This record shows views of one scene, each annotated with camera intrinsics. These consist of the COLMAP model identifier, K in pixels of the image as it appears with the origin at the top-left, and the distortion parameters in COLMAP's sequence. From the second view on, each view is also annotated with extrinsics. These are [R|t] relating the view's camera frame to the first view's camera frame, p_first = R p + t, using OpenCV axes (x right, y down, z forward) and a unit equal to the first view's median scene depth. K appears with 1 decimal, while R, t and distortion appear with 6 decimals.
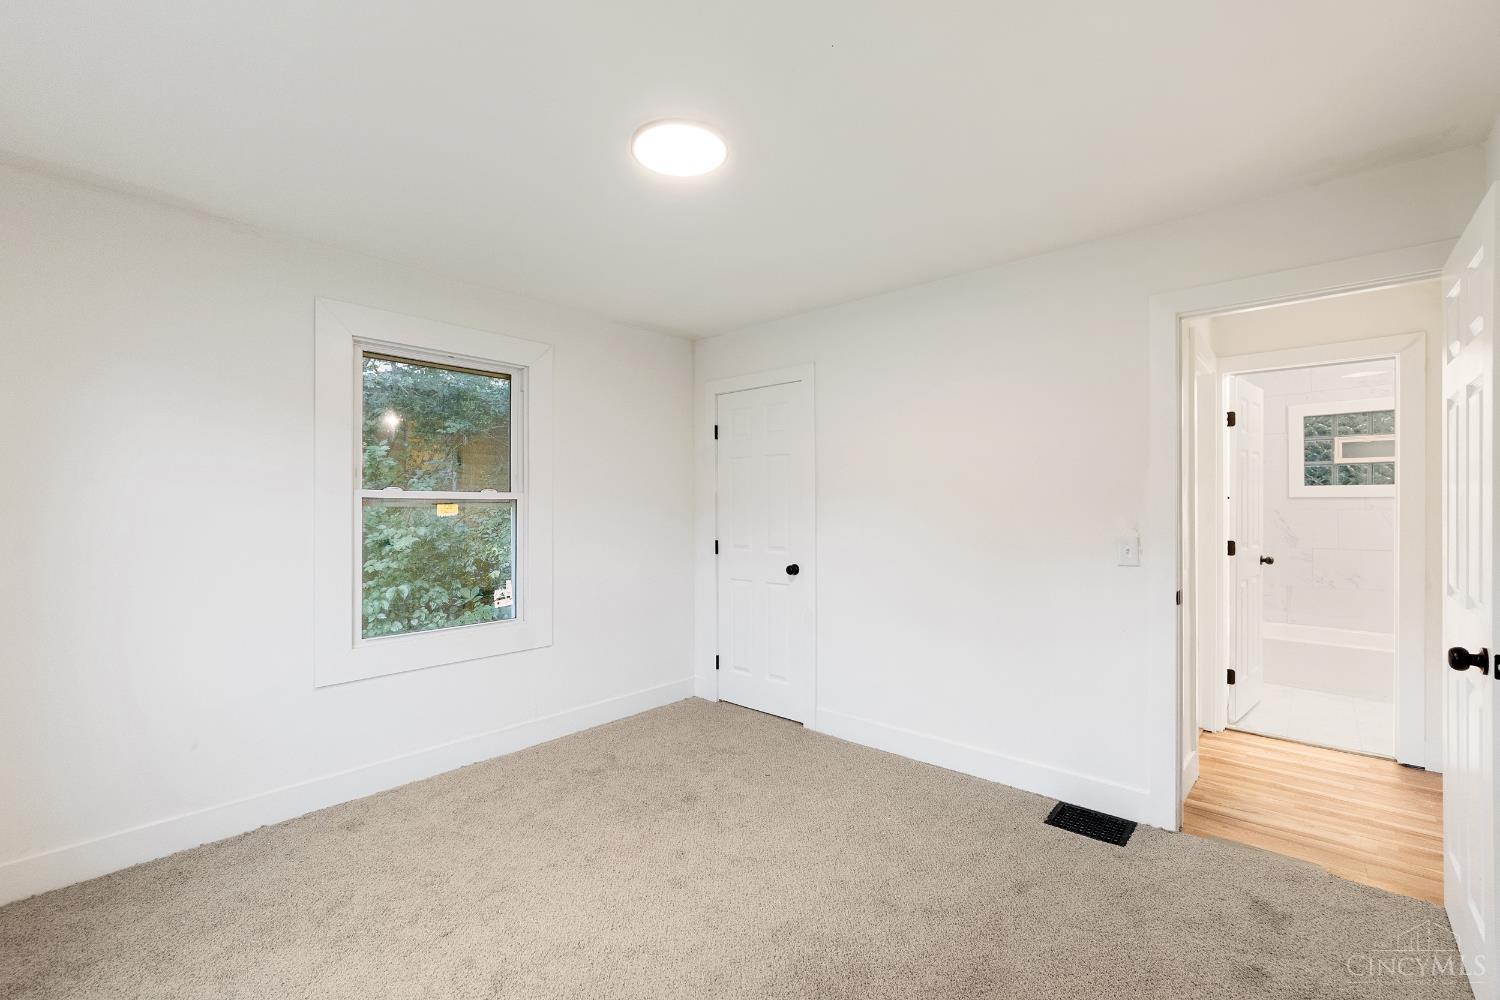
lens RADIAL K [[642.7, 0, 745.4], [0, 642.7, 503.1], [0, 0, 1]] dist [0.000014, 0.000162]
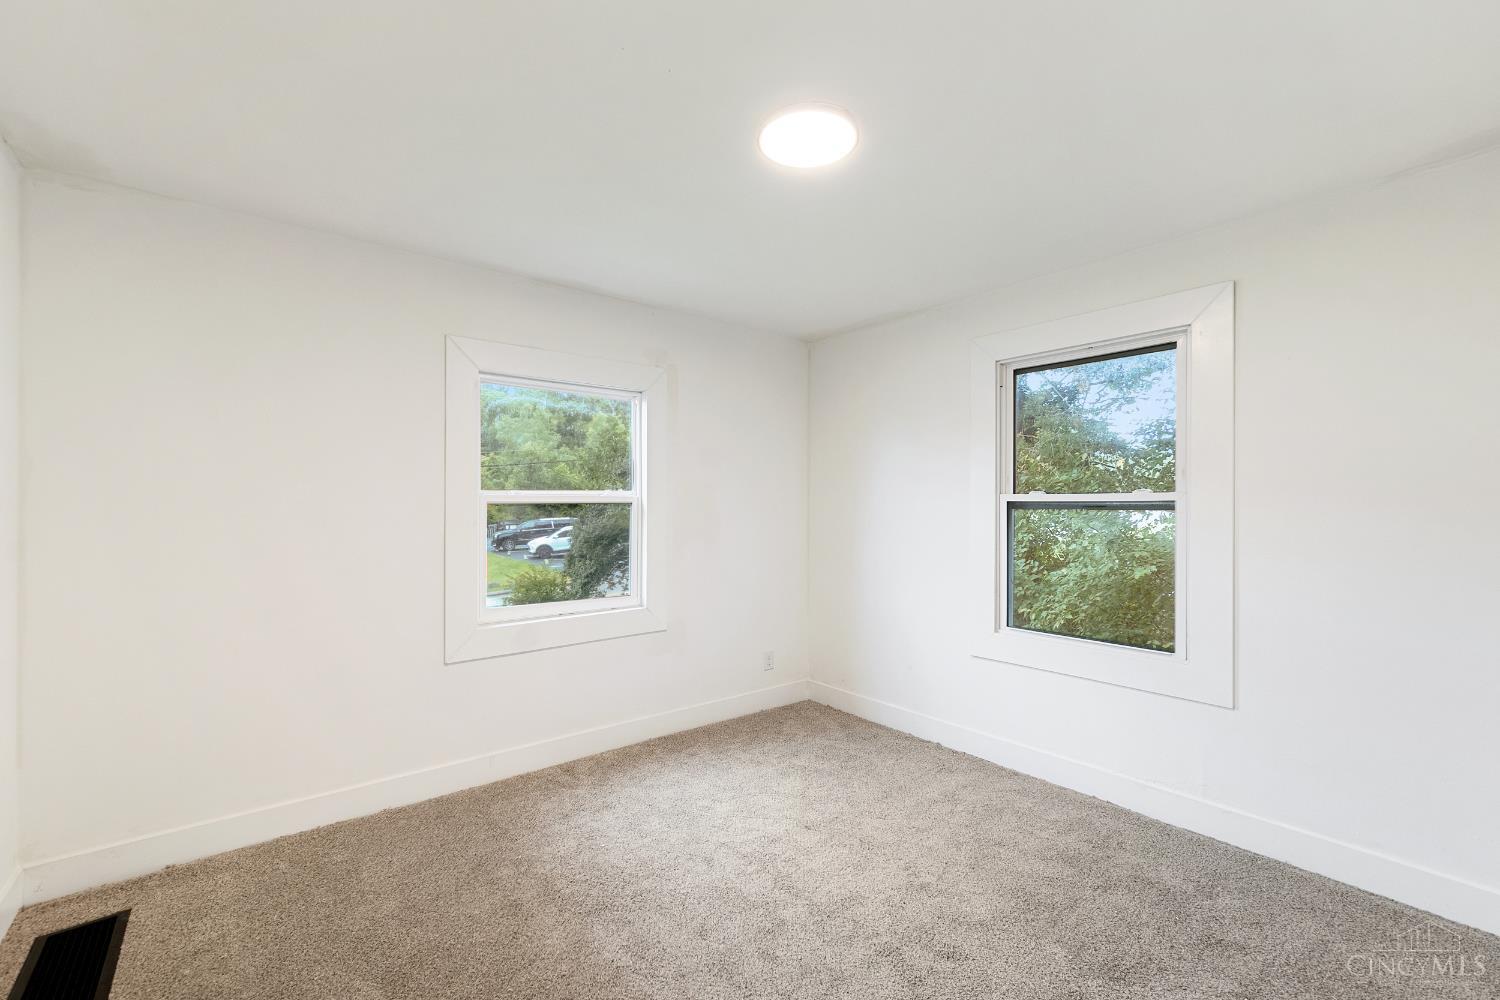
lens RADIAL K [[642.7, 0, 745.4], [0, 642.7, 503.1], [0, 0, 1]] dist [0.000014, 0.000162]
pose [[-0.167933, -0.007857, -0.985767, 0.532245], [-0.000373, 0.999969, -0.007907, 0.004180], [0.985798, -0.000960, -0.167931, 0.663324]]
